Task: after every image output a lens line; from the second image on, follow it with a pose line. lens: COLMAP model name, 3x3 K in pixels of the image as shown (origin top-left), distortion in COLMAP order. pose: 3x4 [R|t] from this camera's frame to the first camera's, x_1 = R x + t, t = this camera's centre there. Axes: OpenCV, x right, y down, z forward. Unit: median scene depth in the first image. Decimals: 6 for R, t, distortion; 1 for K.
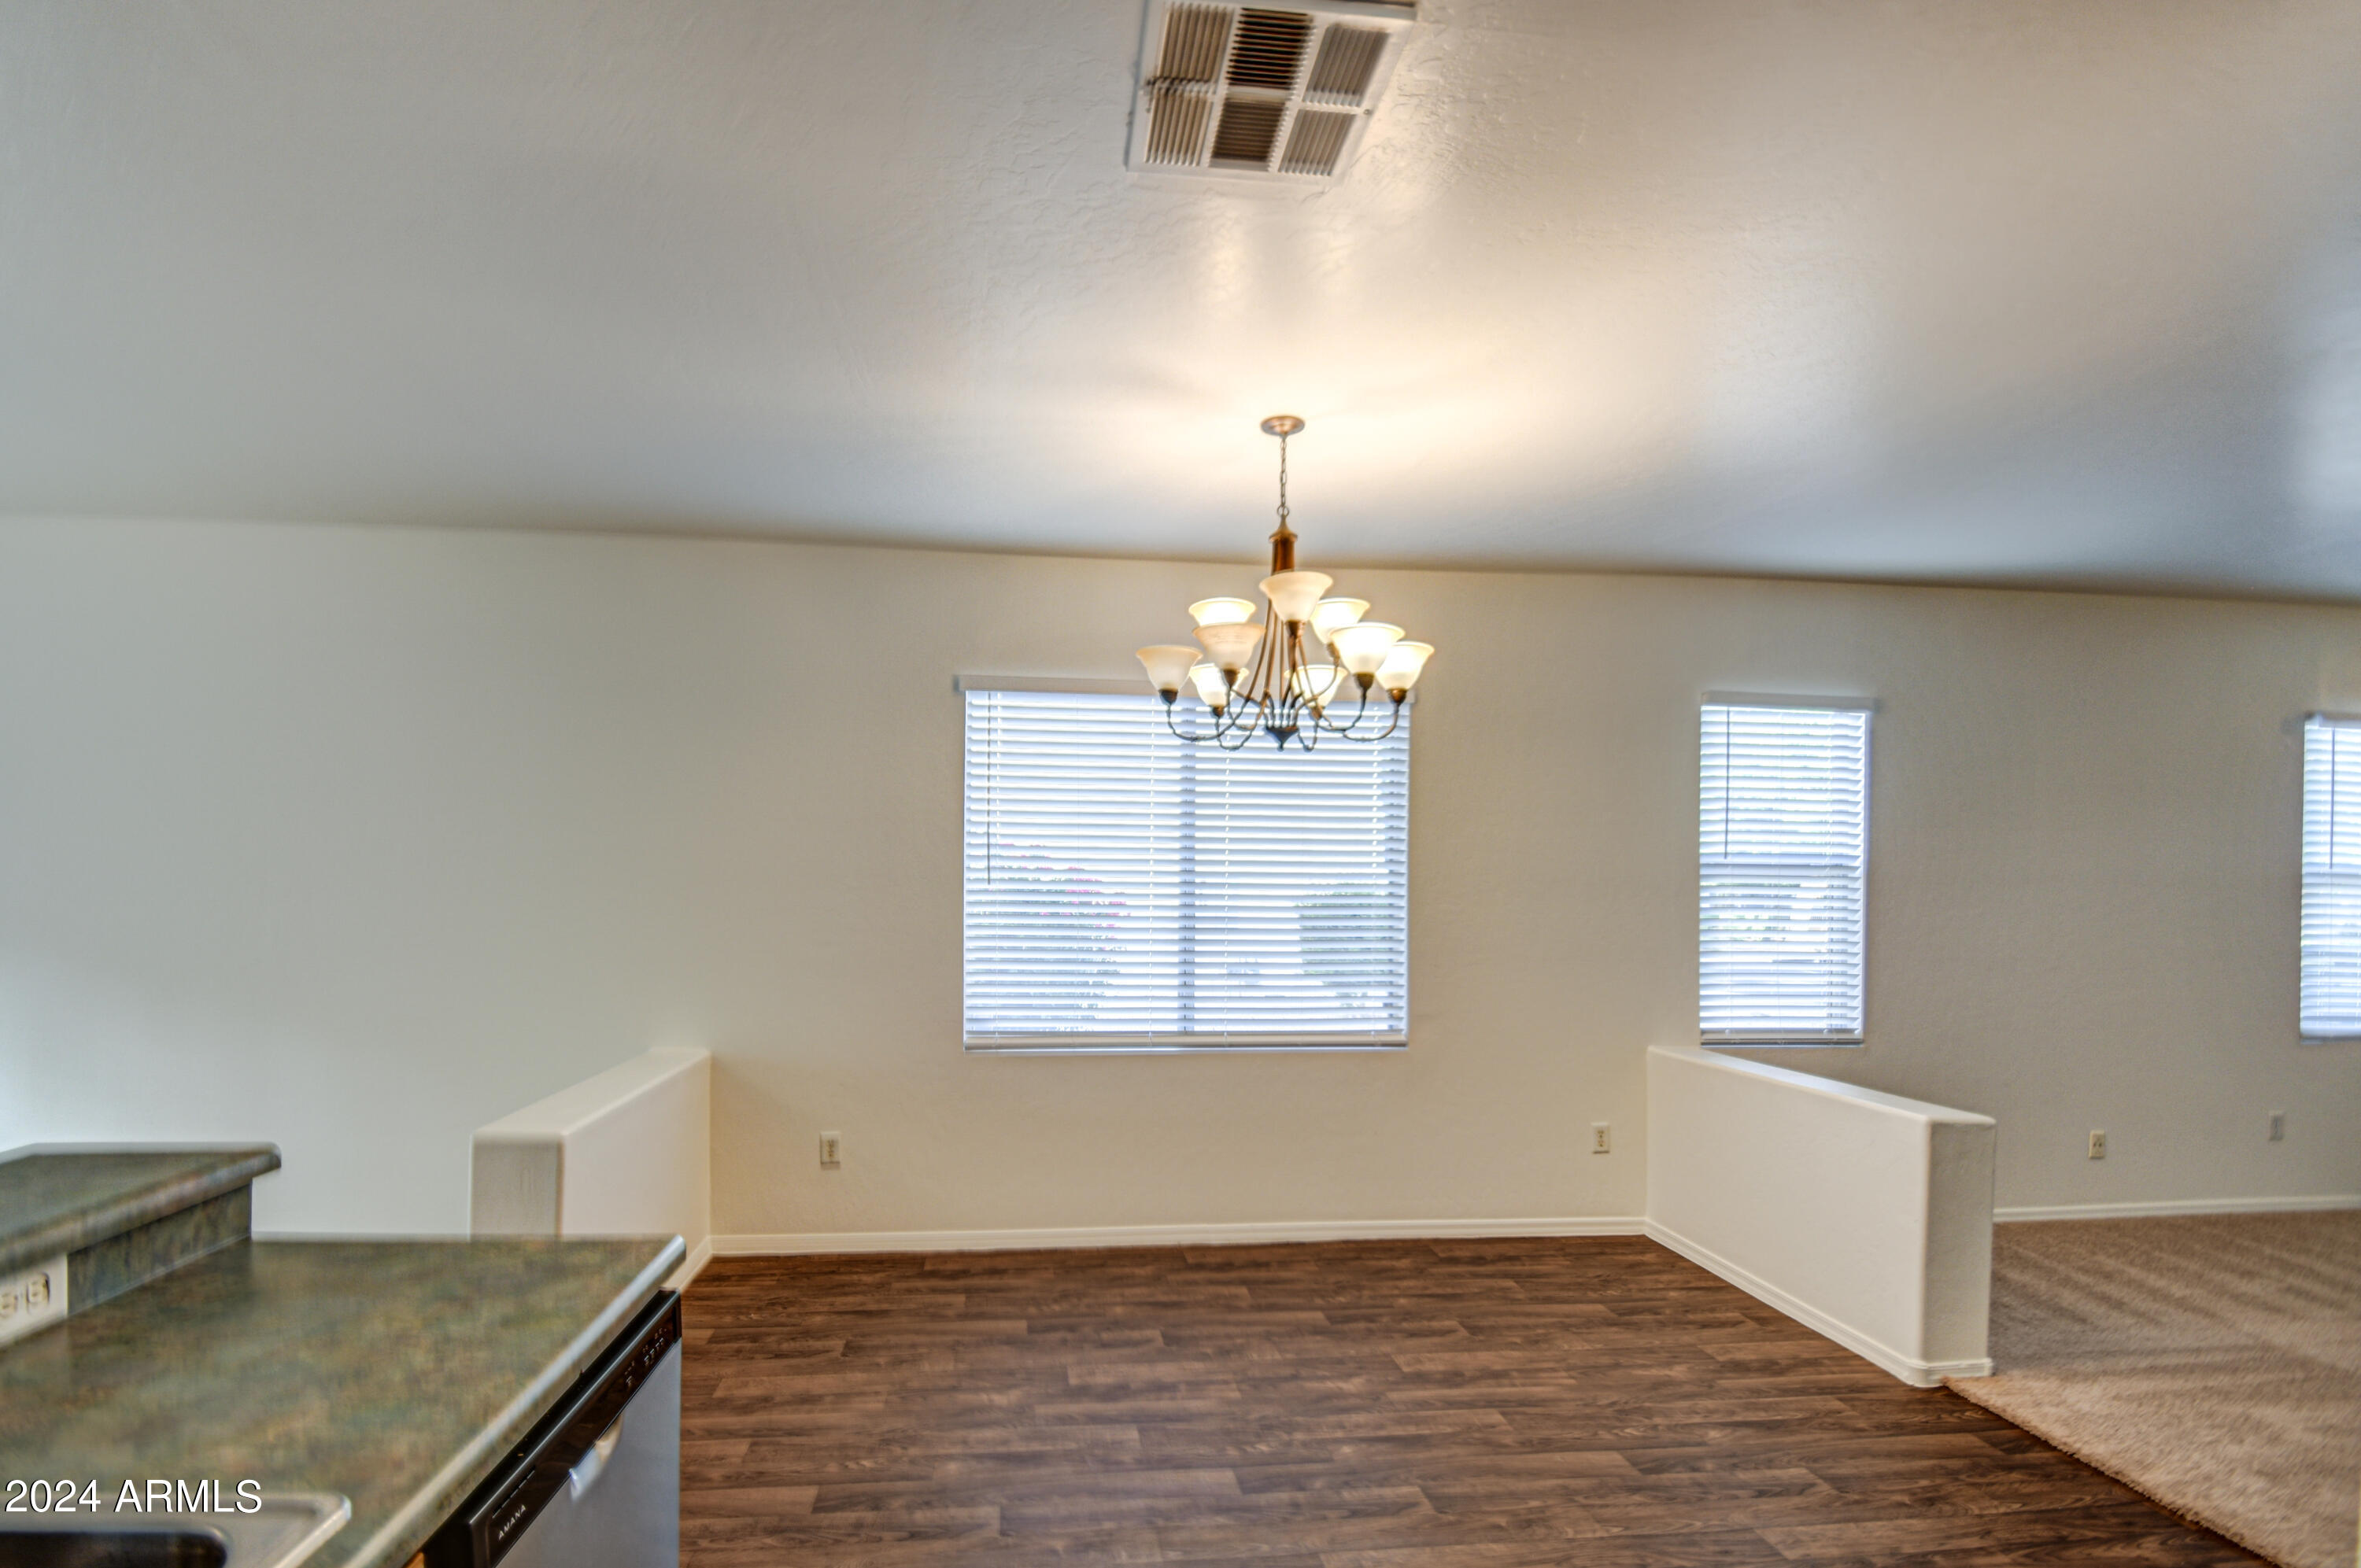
lens RADIAL K [[1122.5, 0, 1159.2], [0, 1122.5, 890.1], [0, 0, 1]] dist [0.020905, -0.027598]
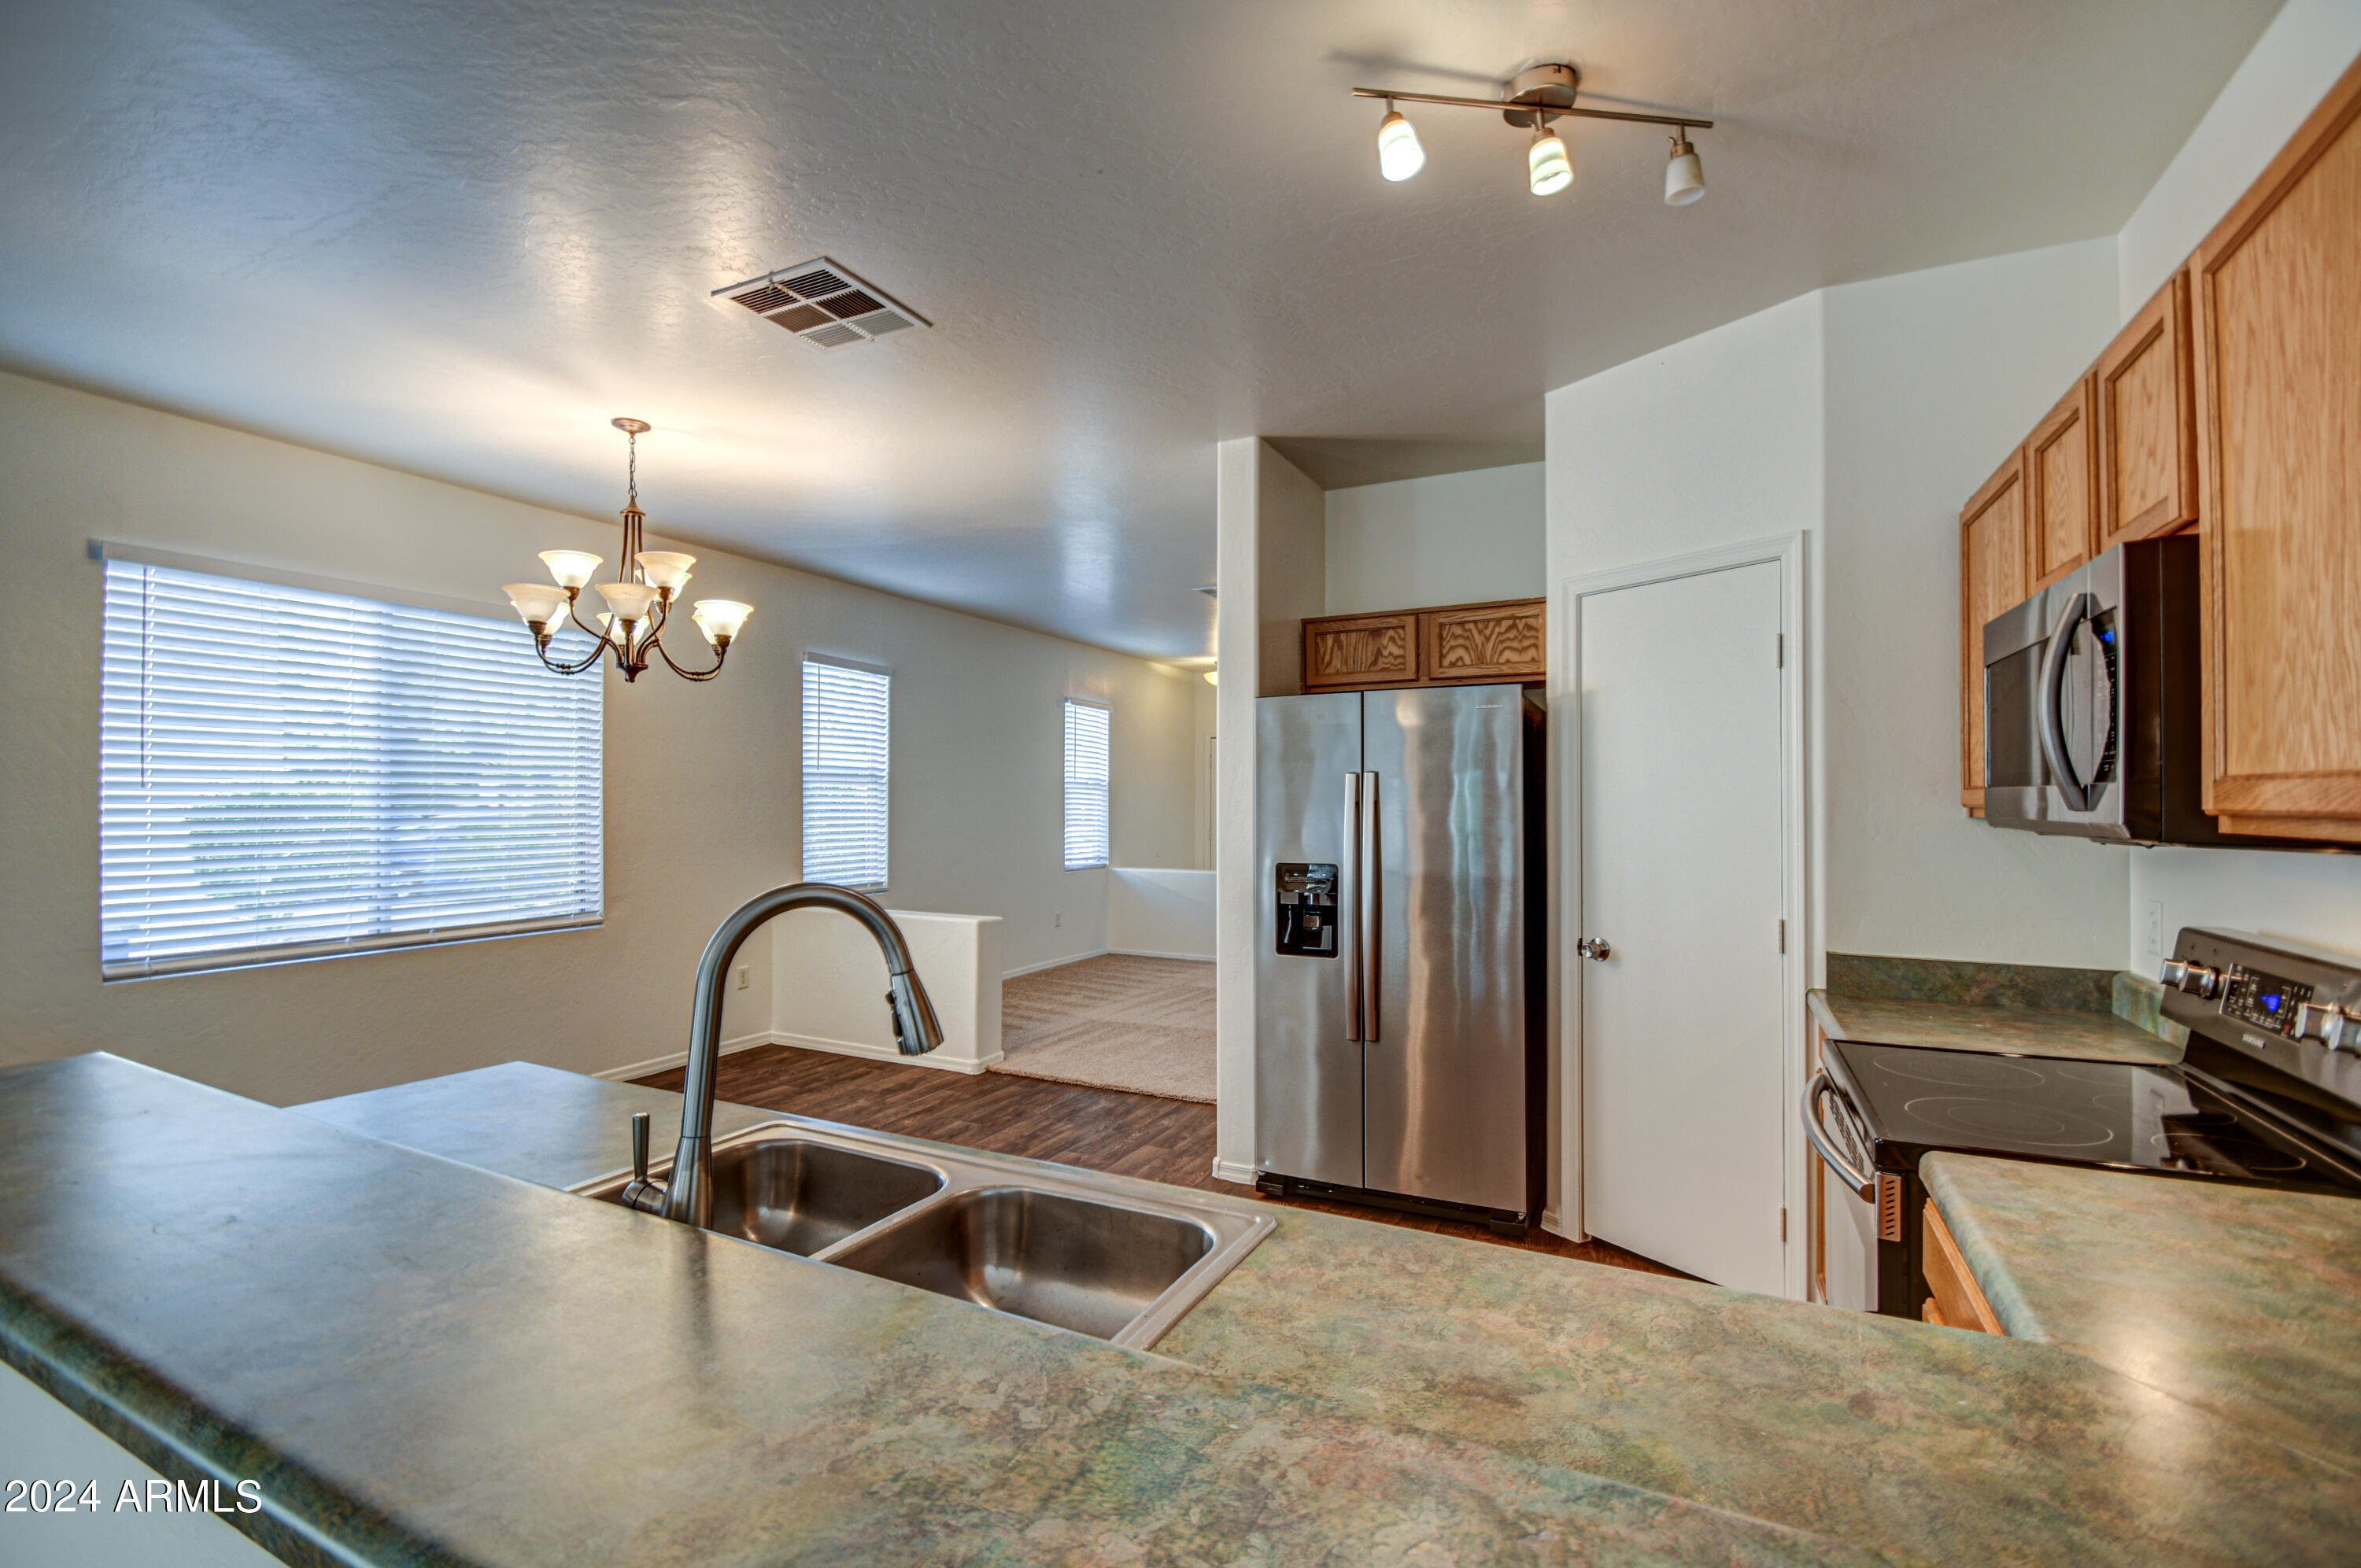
lens RADIAL K [[1048.0, 0, 1168.2], [0, 1048.0, 791.2], [0, 0, 1]] dist [-0.010081, -0.000631]
pose [[0.540170, -0.001824, 0.841554, -0.514666], [0.002212, 0.999997, 0.000747, -0.001074], [-0.841553, 0.001458, 0.540173, -0.130210]]
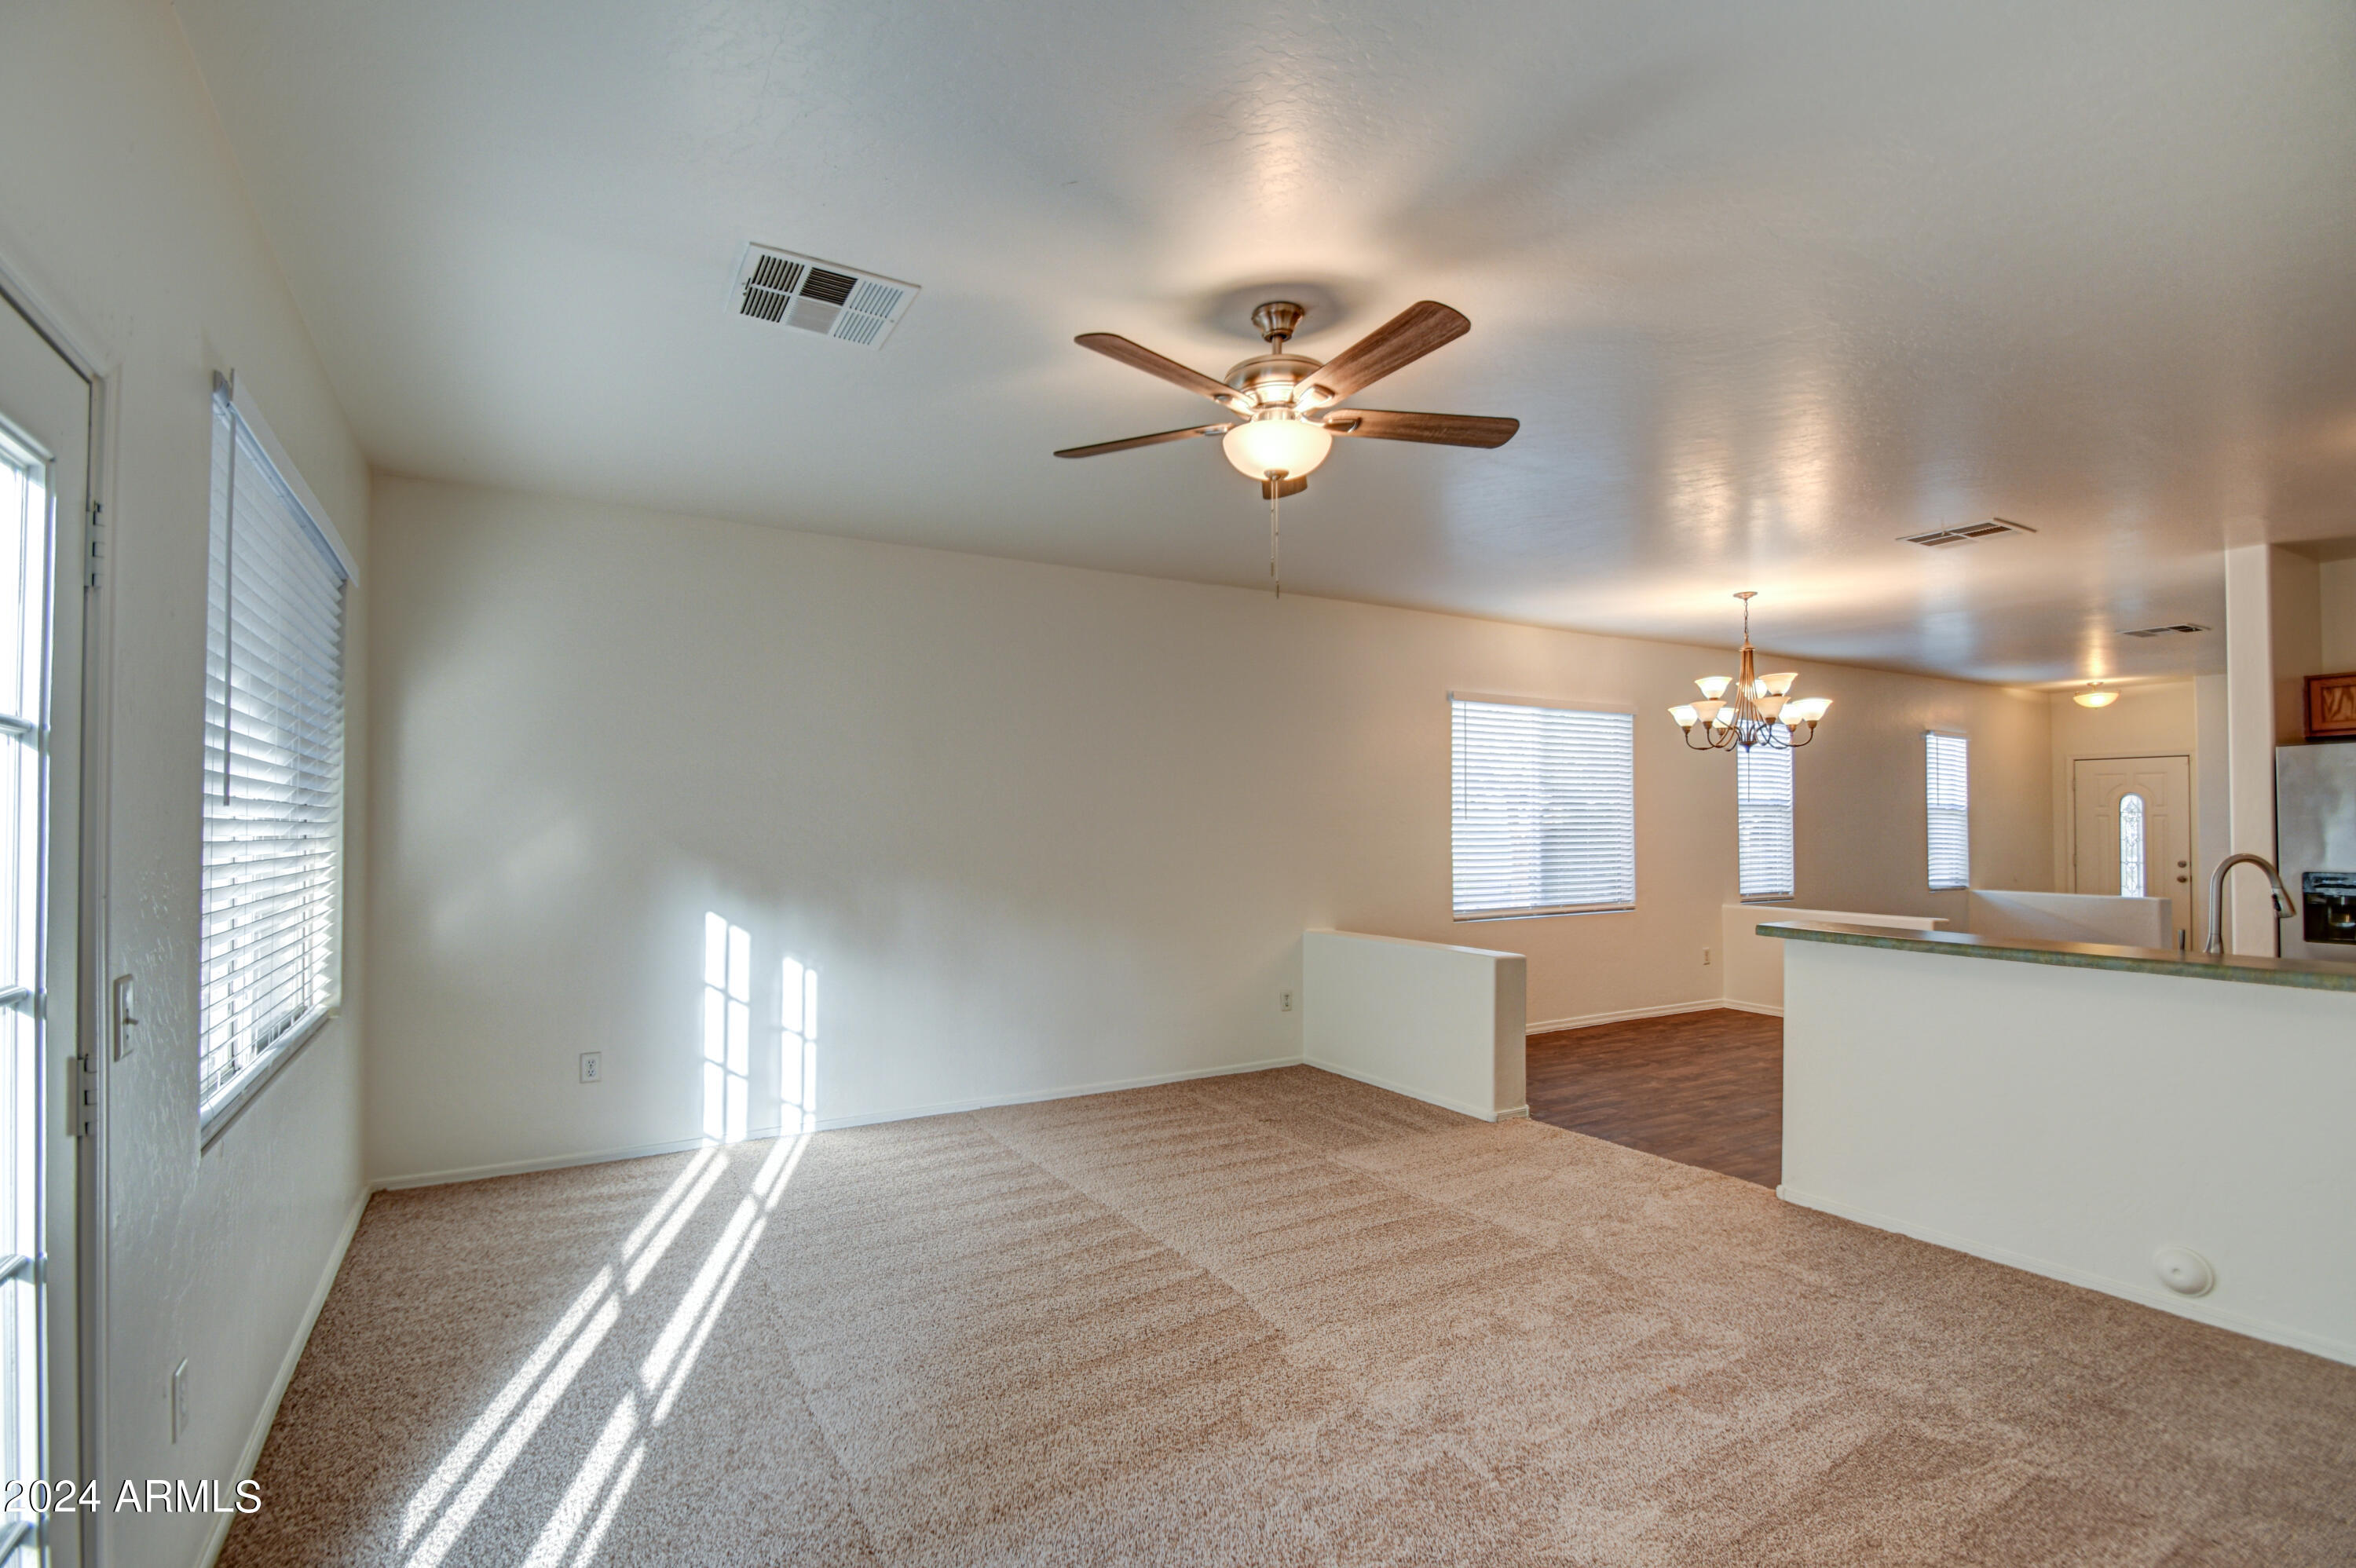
lens RADIAL K [[1092.7, 0, 1157.9], [0, 1092.7, 806.6], [0, 0, 1]] dist [0.003955, -0.011335]
pose [[0.911003, -0.004348, 0.412377, -1.571988], [0.009525, 0.999900, -0.010499, -0.014039], [-0.412290, 0.013492, 0.910953, -0.339240]]
